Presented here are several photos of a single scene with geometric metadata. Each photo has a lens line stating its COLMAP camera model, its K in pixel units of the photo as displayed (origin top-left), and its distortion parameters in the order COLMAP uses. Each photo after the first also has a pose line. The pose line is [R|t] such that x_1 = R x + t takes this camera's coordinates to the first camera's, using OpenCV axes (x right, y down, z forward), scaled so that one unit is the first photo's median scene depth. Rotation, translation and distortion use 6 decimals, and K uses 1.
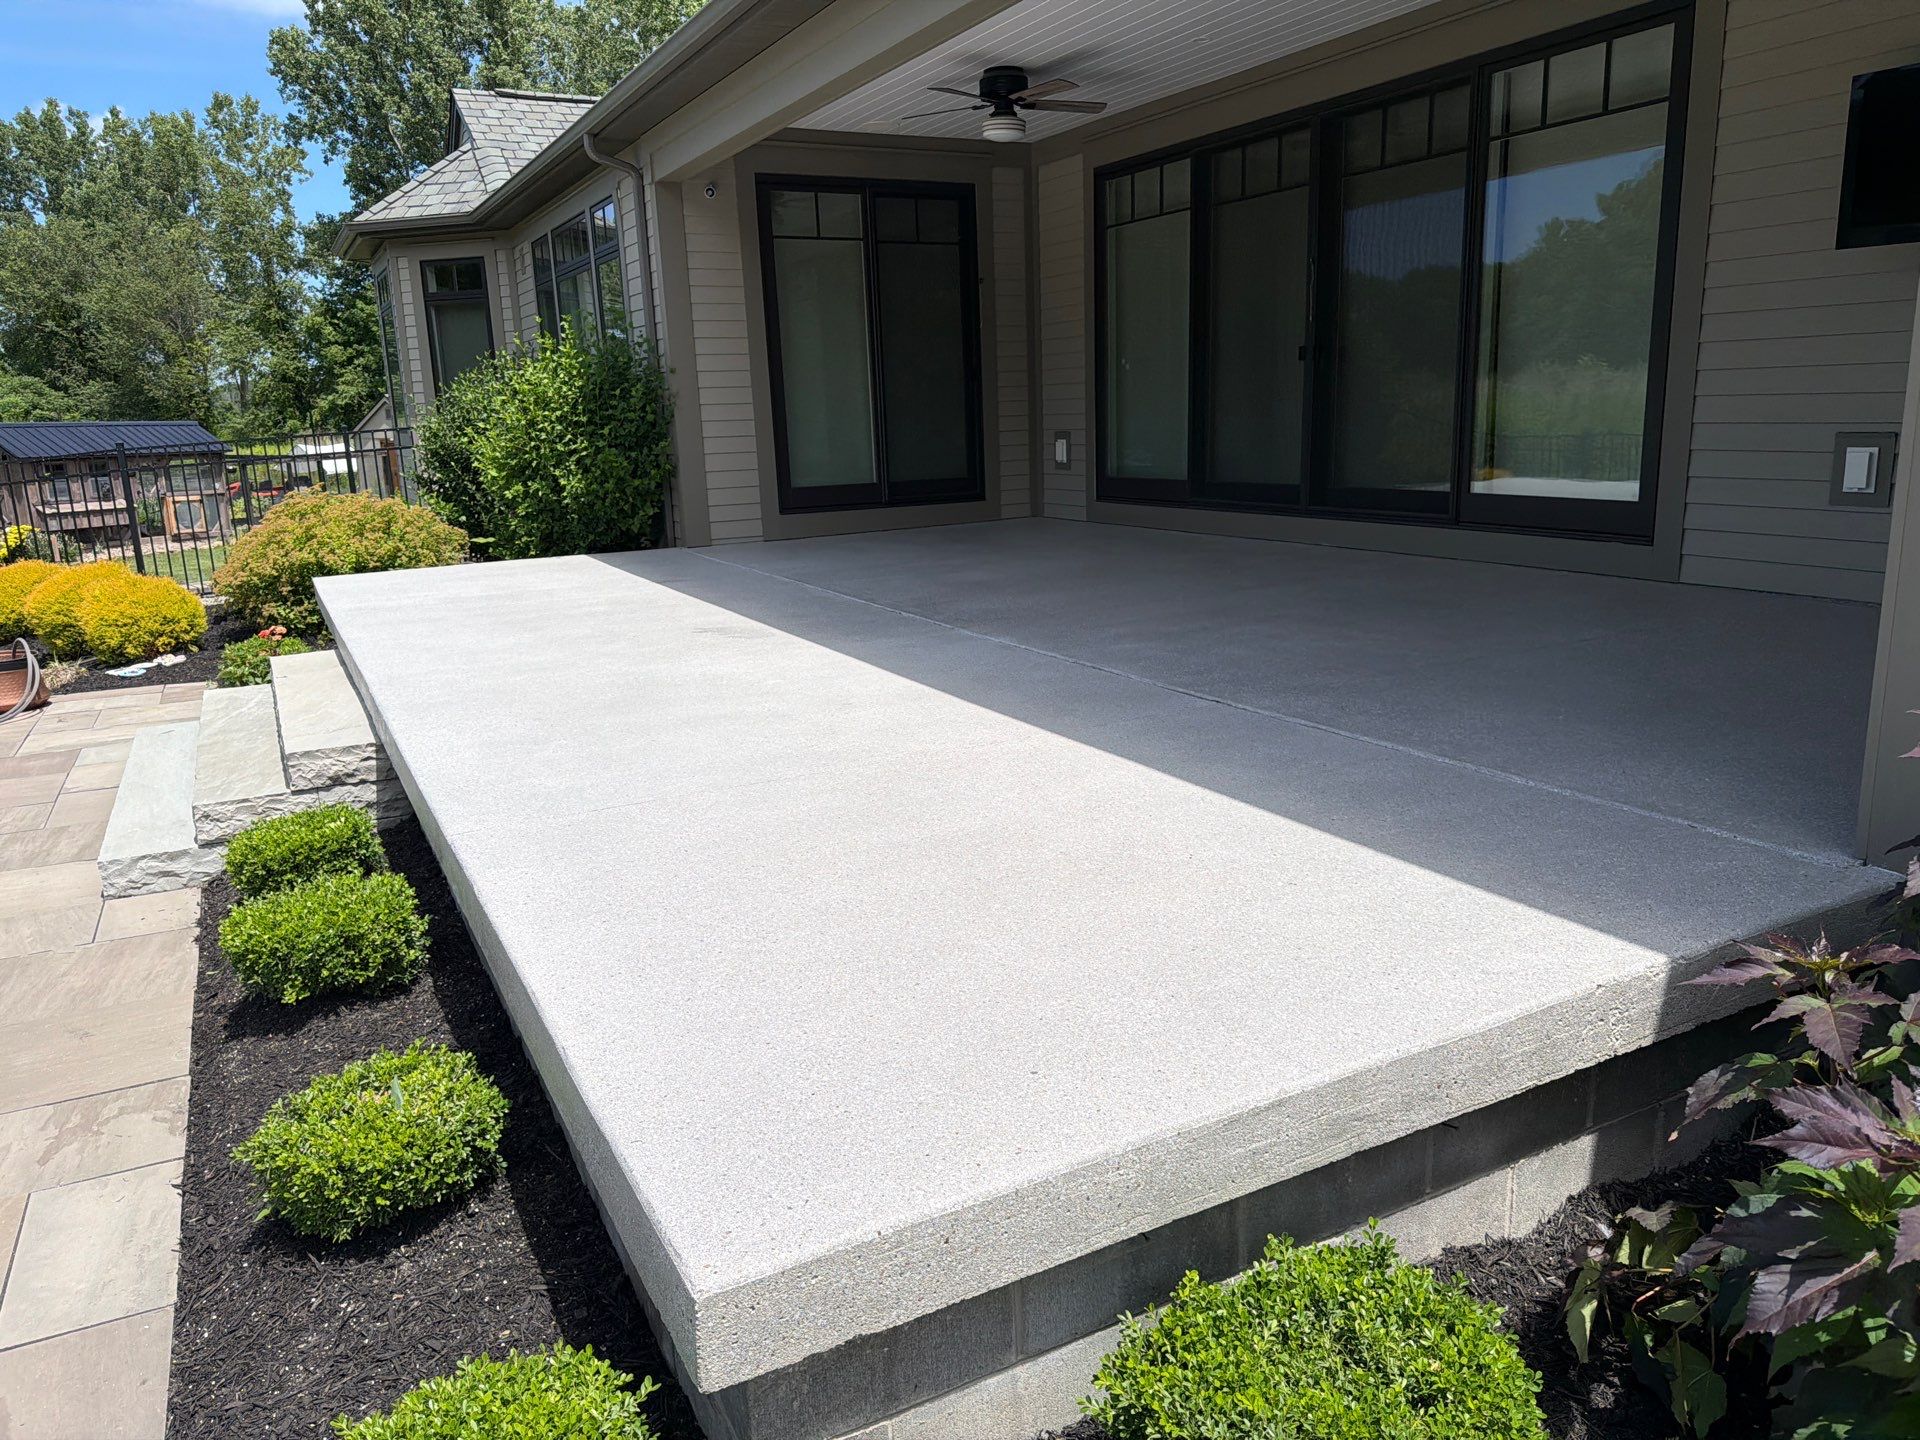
lens RADIAL K [[1384.7, 0, 960.0], [0, 1384.7, 720.0], [0, 0, 1]] dist [0.032668, -0.013794]
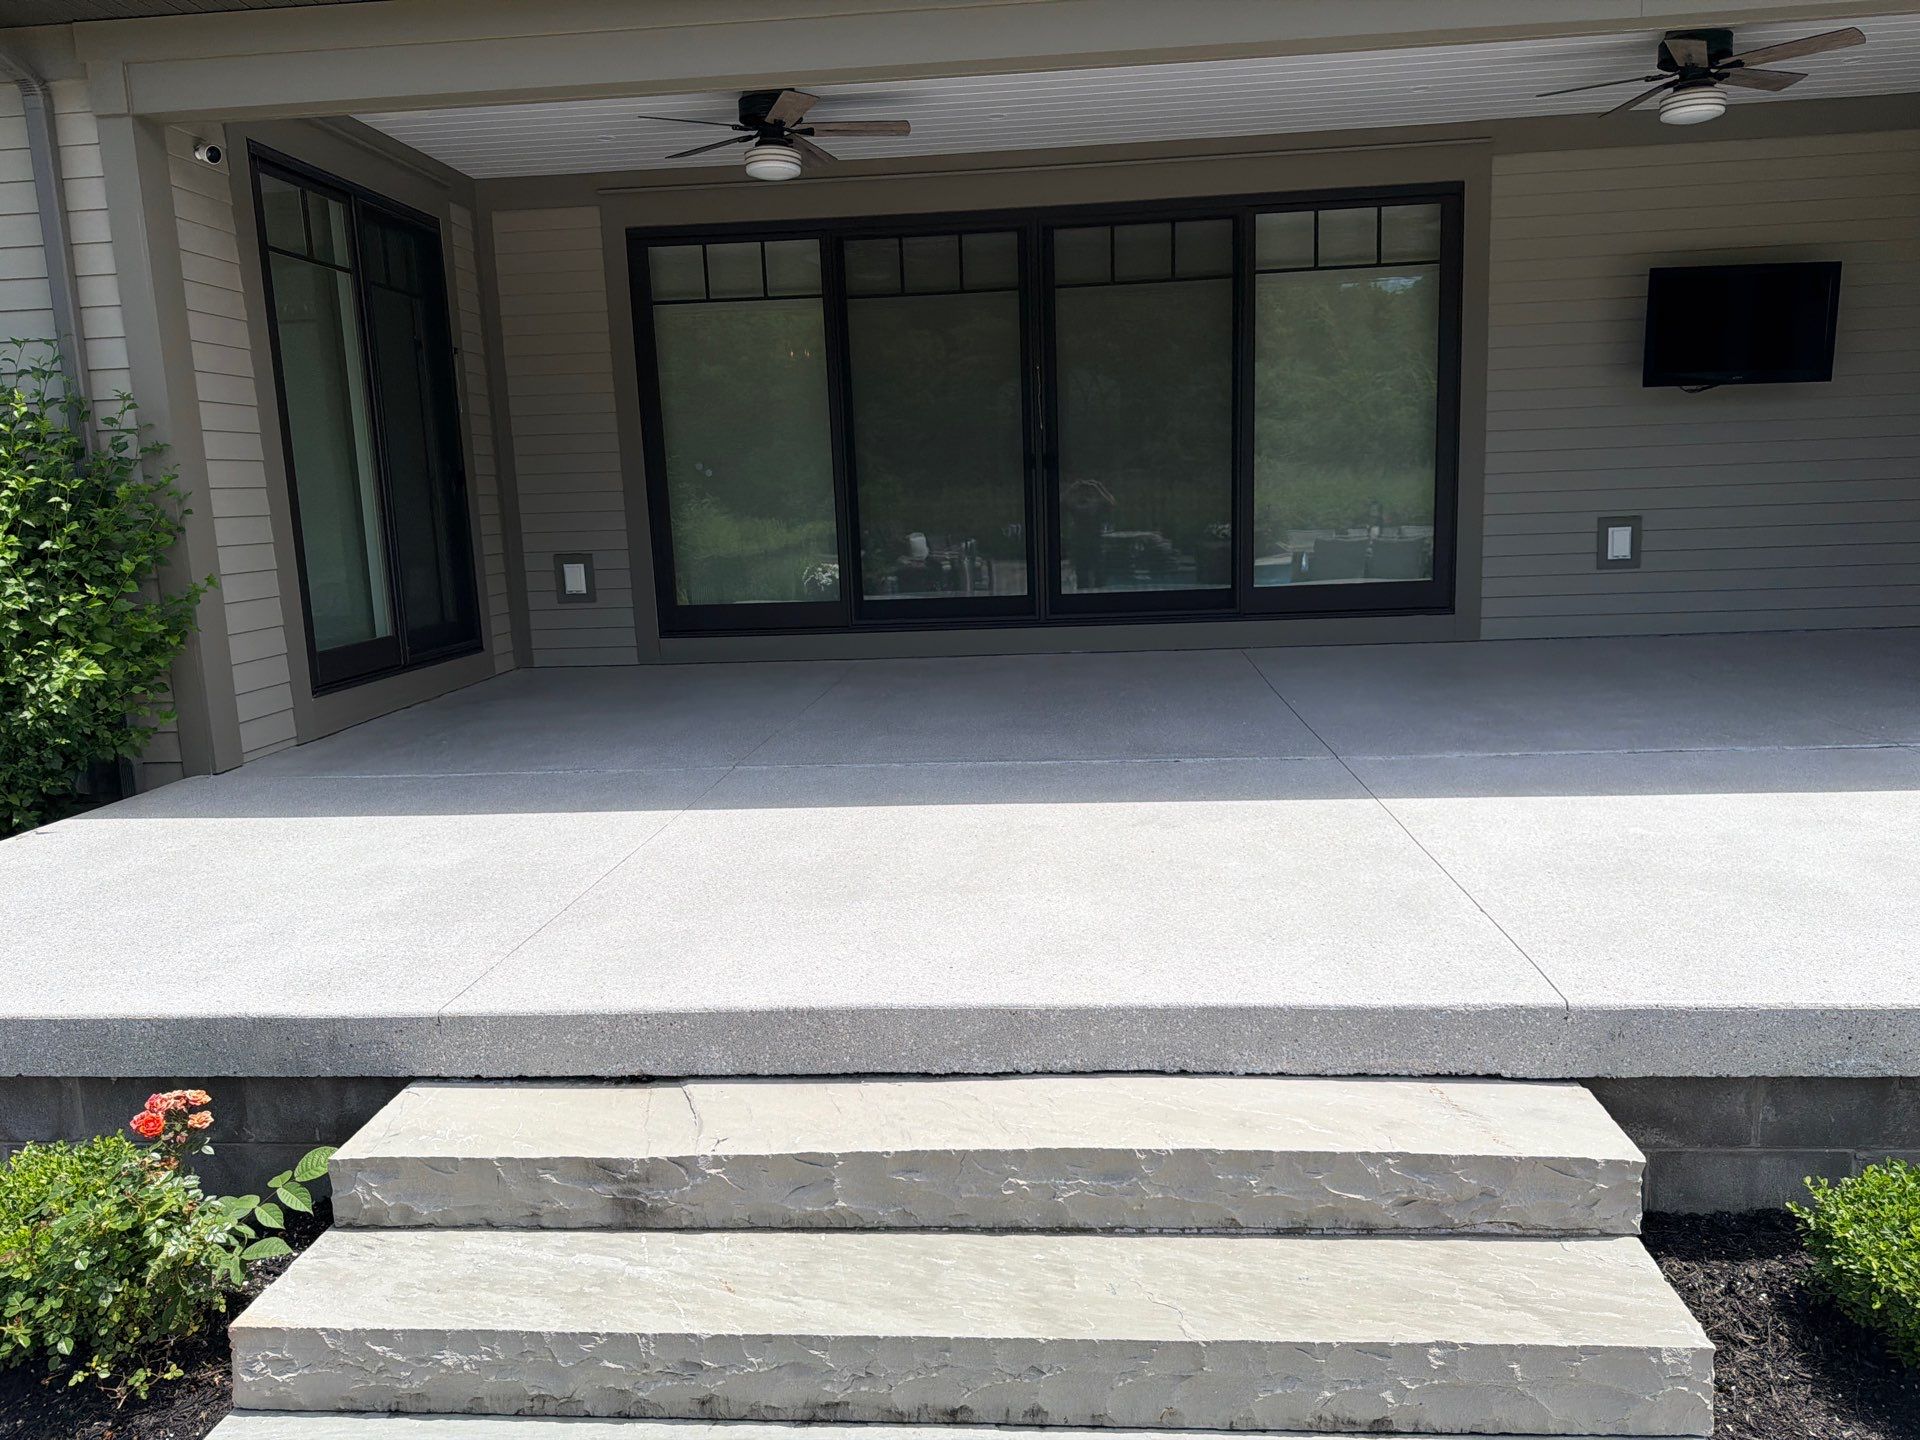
lens RADIAL K [[1359.4, 0, 996.2], [0, 1359.4, 717.4], [0, 0, 1]] dist [0.025509, -0.045849]
pose [[0.535924, -0.126853, 0.834682, -0.490694], [0.207949, 0.978023, 0.015120, -0.090997], [-0.818256, 0.165468, 0.550525, 0.451280]]
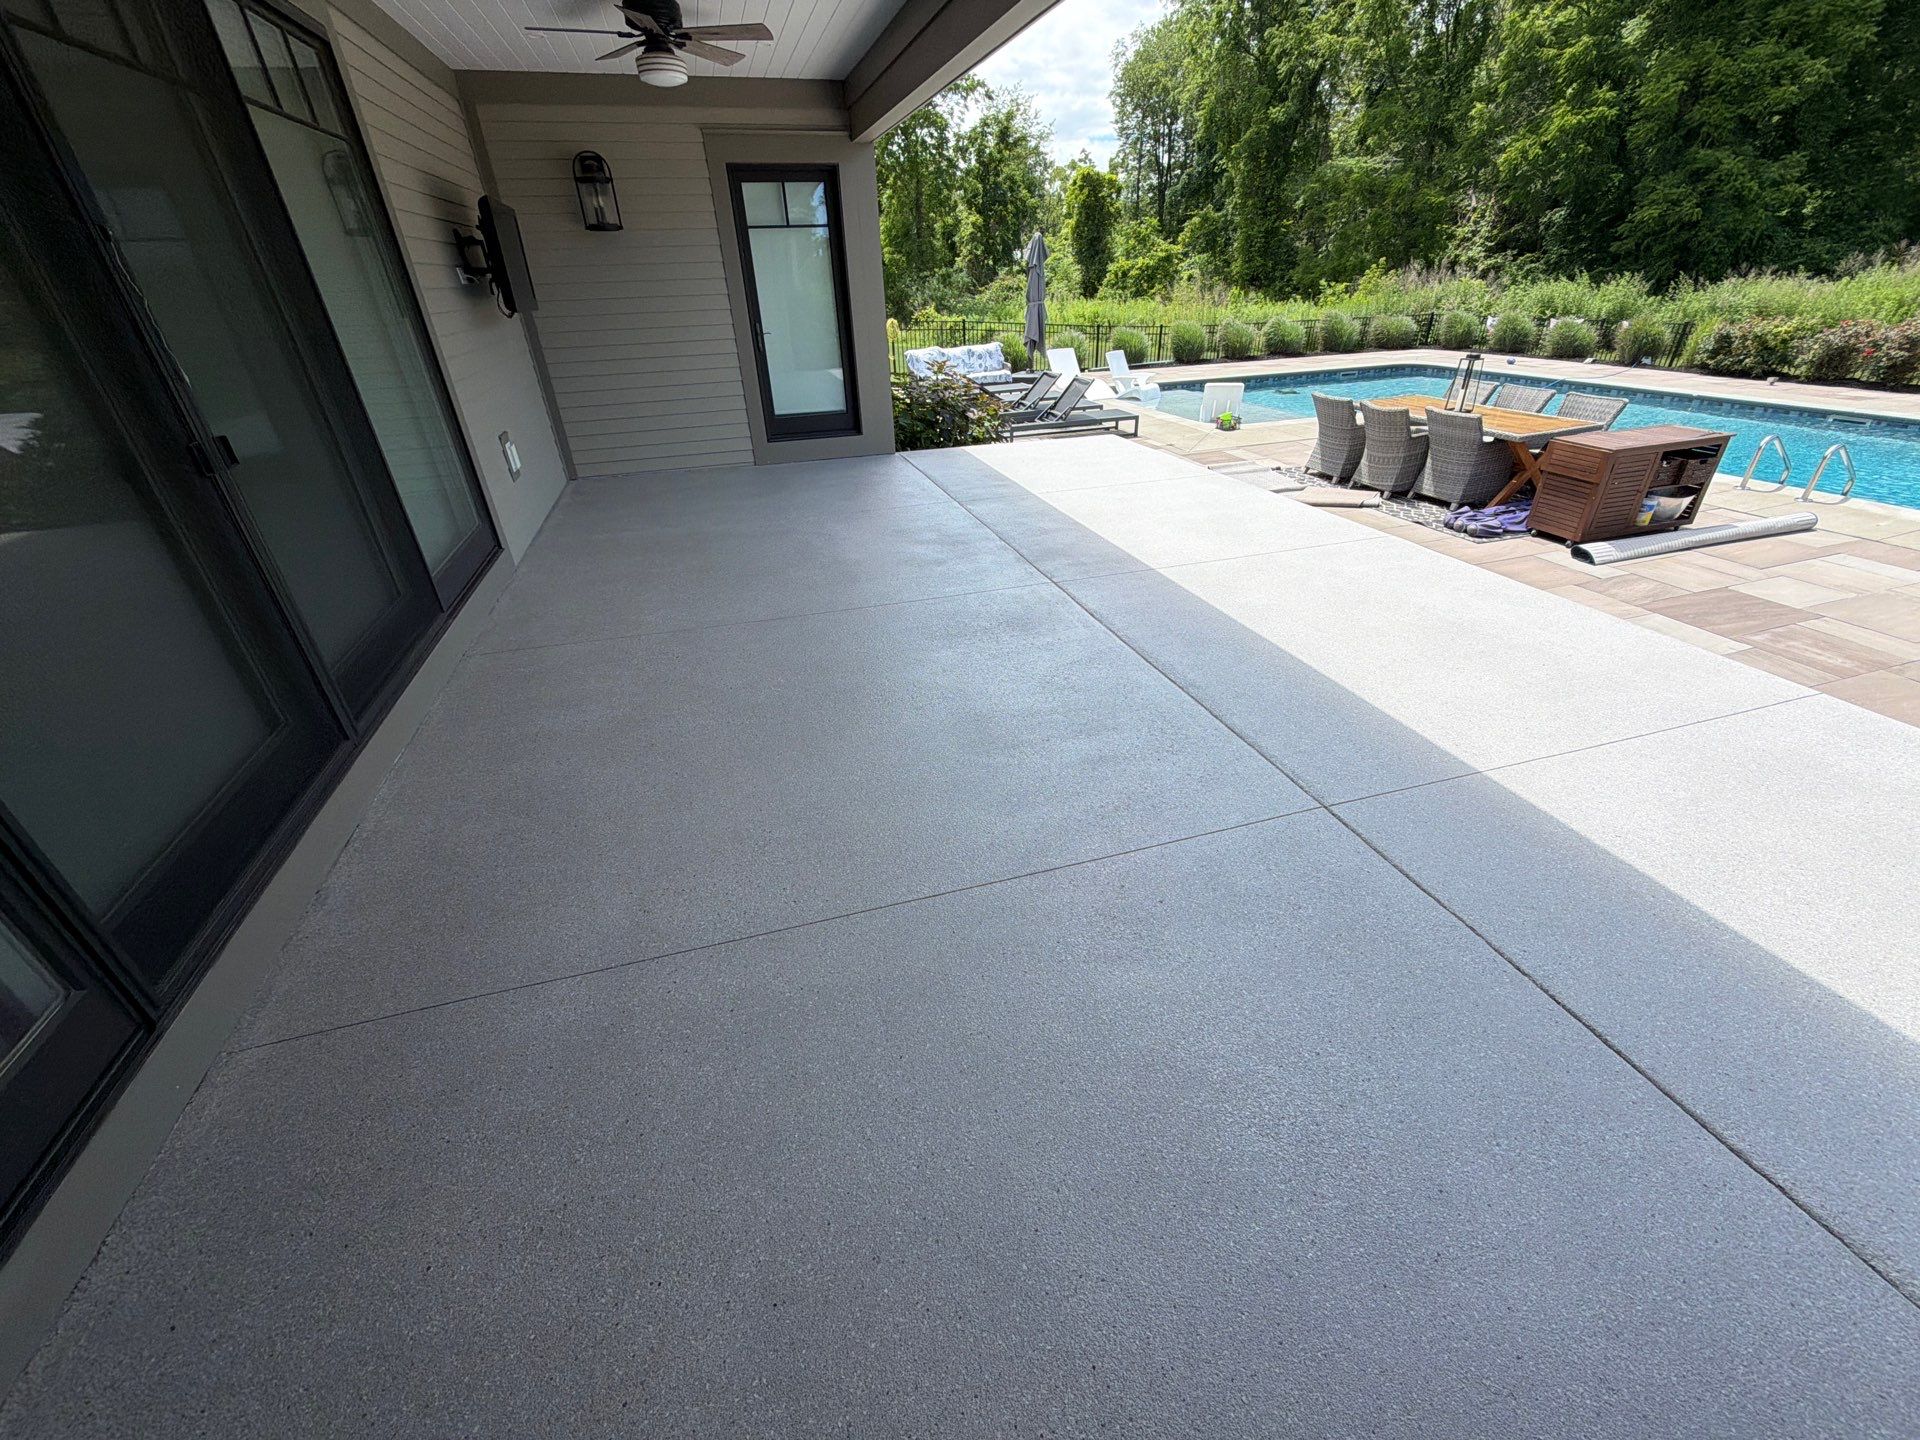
lens RADIAL K [[764.5, 0, 960.0], [0, 764.5, 720.0], [0, 0, 1]] dist [0.000174, -0.000151]
pose [[-0.980636, -0.037775, 0.192163, -0.038110], [0.104399, 0.729343, 0.676136, -0.292834], [-0.165693, 0.683105, -0.711276, 1.016694]]
